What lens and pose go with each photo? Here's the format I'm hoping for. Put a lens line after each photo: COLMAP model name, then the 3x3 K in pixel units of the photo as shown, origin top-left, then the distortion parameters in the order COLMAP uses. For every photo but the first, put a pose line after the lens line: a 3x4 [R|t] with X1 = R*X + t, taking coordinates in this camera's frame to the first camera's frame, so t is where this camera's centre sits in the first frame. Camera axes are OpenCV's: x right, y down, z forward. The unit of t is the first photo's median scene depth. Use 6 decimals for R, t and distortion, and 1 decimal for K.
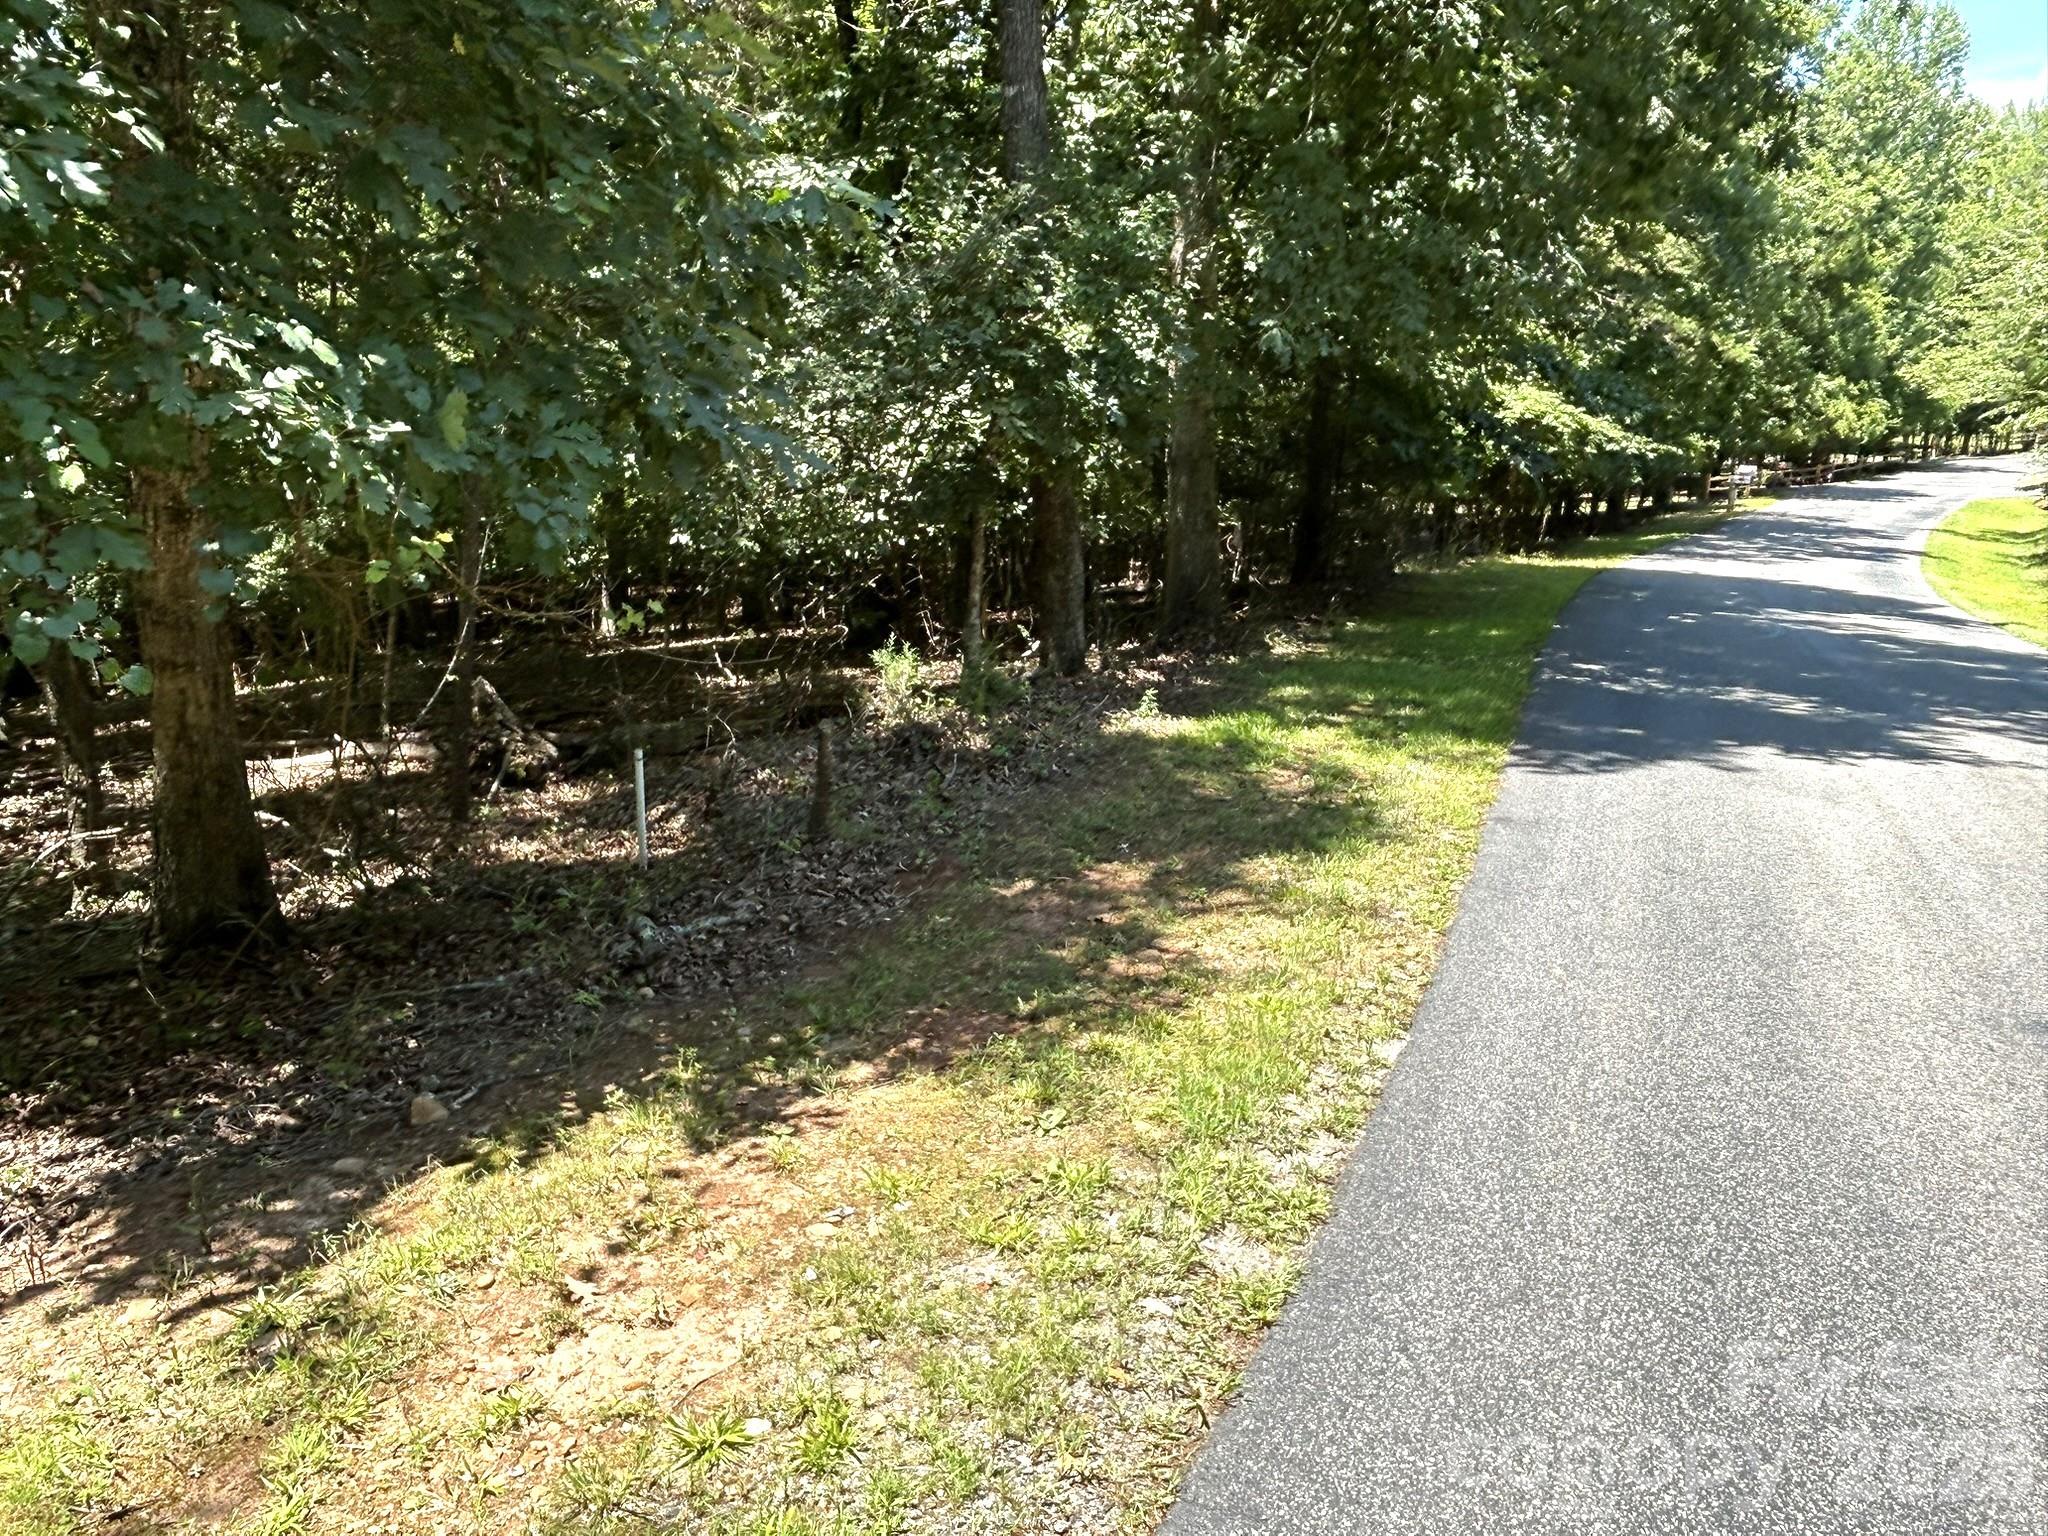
lens RADIAL K [[1453.6, 0, 1028.8], [0, 1453.6, 699.9], [0, 0, 1]] dist [0.007634, -0.043649]
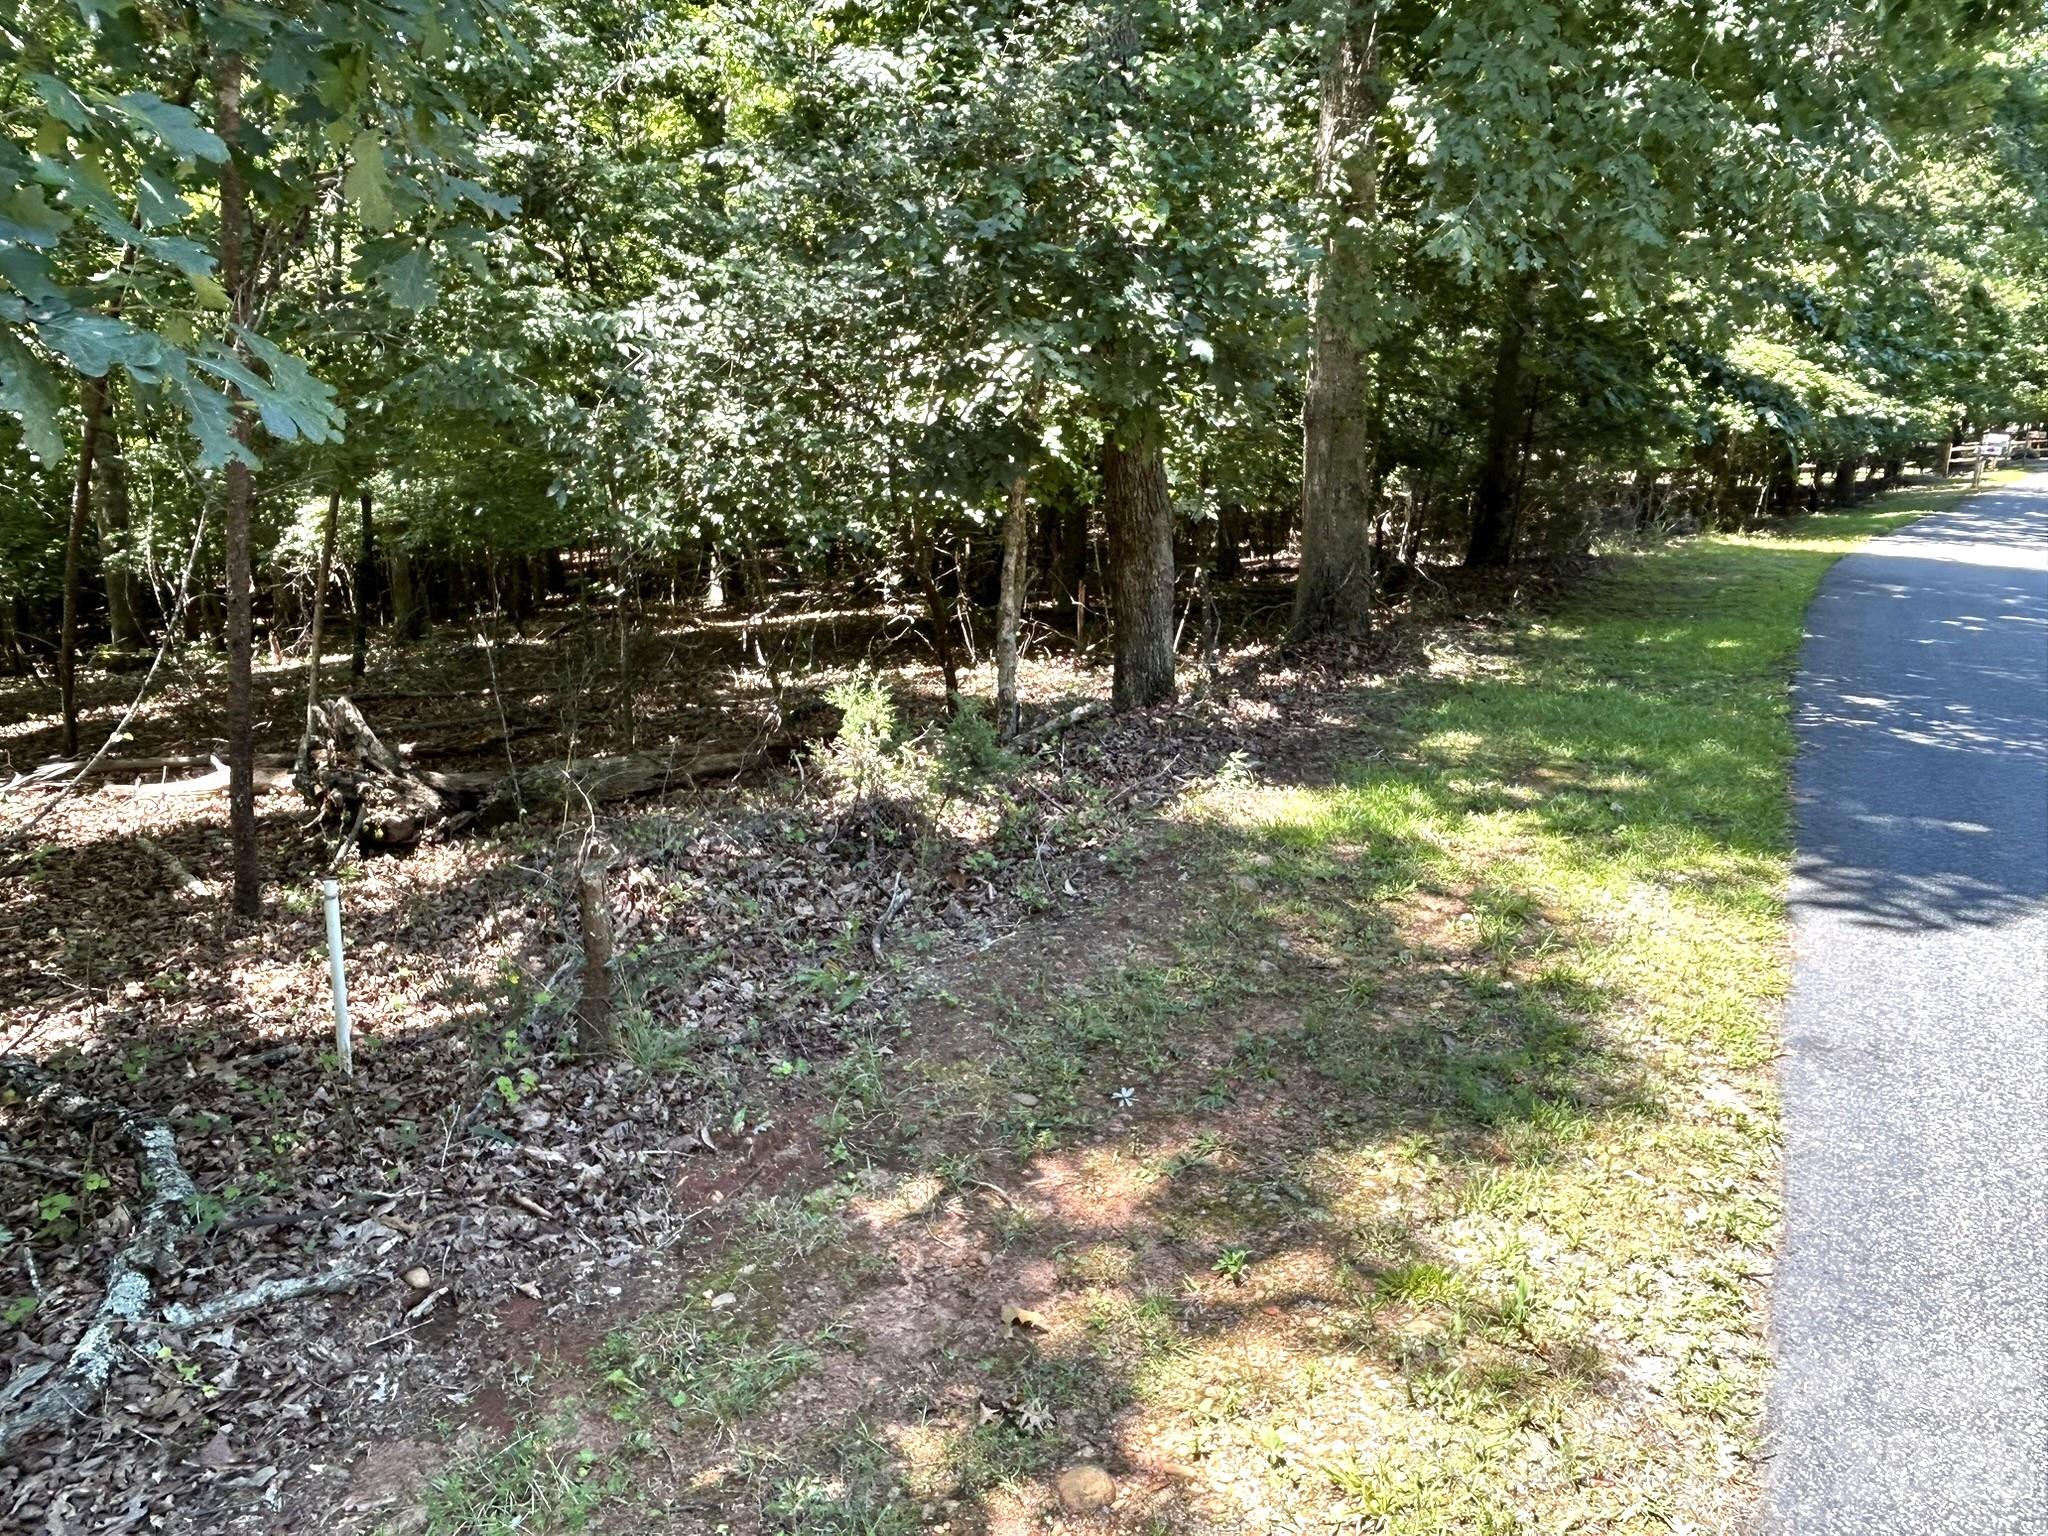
lens RADIAL K [[1453.6, 0, 1028.8], [0, 1453.6, 699.9], [0, 0, 1]] dist [0.007634, -0.043649]
pose [[0.993276, 0.029292, -0.112001, 0.041803], [-0.026372, 0.999275, 0.027468, -0.032227], [0.112724, -0.024330, 0.993328, 0.212162]]
